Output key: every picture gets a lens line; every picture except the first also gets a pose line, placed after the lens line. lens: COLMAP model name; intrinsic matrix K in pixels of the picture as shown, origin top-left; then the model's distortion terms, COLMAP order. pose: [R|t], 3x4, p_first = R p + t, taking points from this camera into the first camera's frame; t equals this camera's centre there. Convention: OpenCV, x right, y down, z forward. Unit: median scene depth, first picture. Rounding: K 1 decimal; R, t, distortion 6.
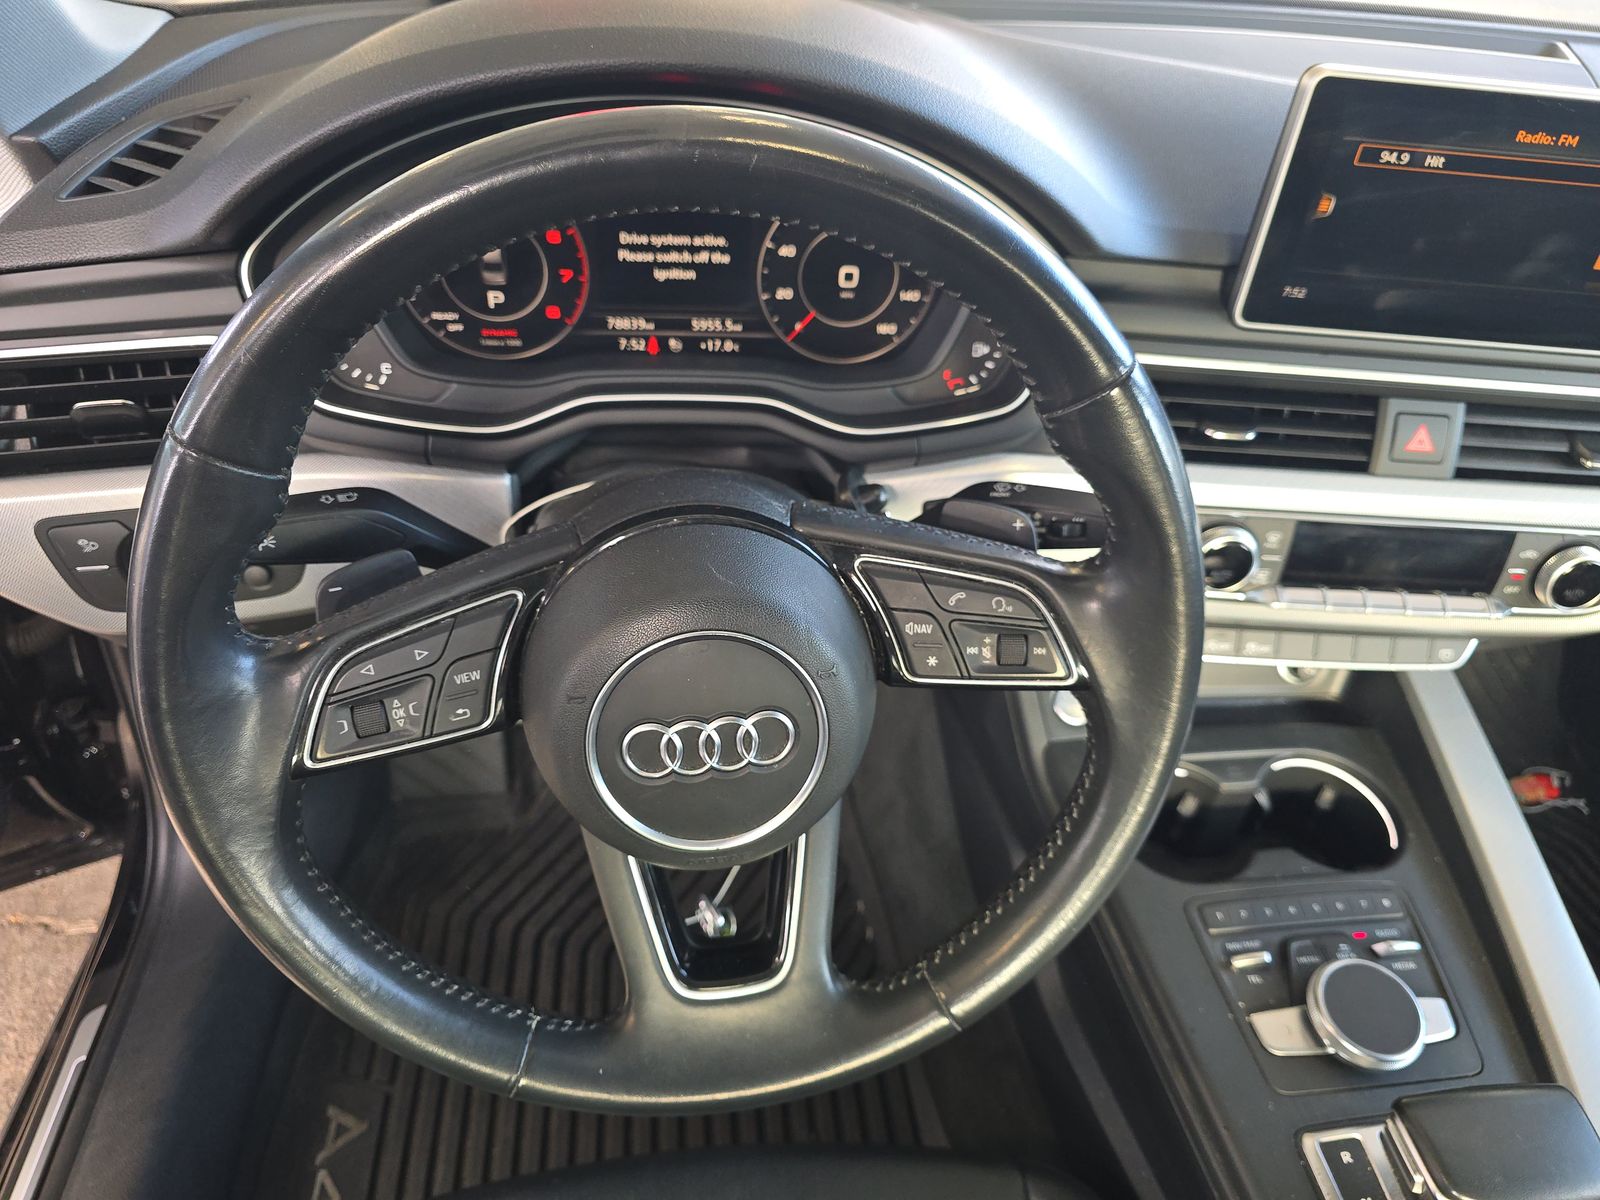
lens RADIAL K [[1078.3, 0, 787.2], [0, 1078.3, 629.8], [0, 0, 1]] dist [0.021853, -0.020094]
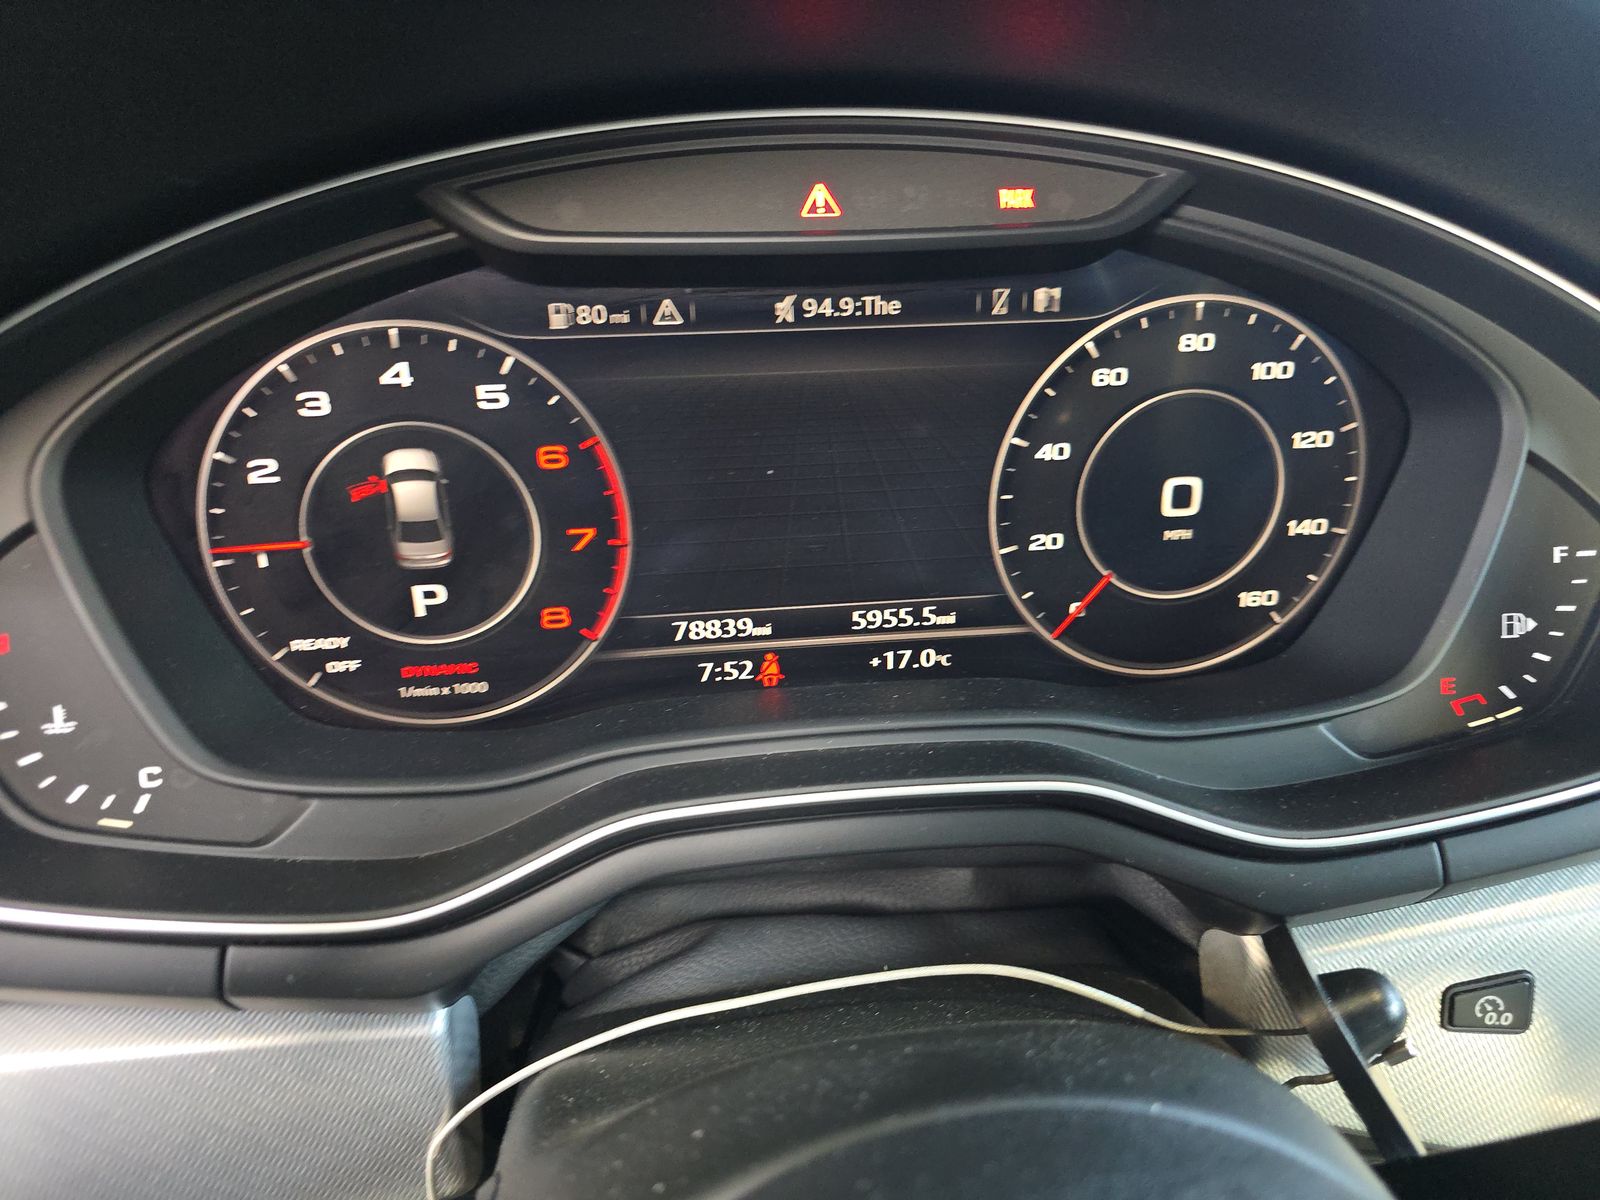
lens RADIAL K [[1078.3, 0, 791.8], [0, 1078.3, 602.3], [0, 0, 1]] dist [0.021853, -0.020094]
pose [[0.996688, -0.076147, -0.028539, -0.099864], [0.064660, 0.954918, -0.289741, -0.155638], [0.049315, 0.286937, 0.956679, 0.547671]]
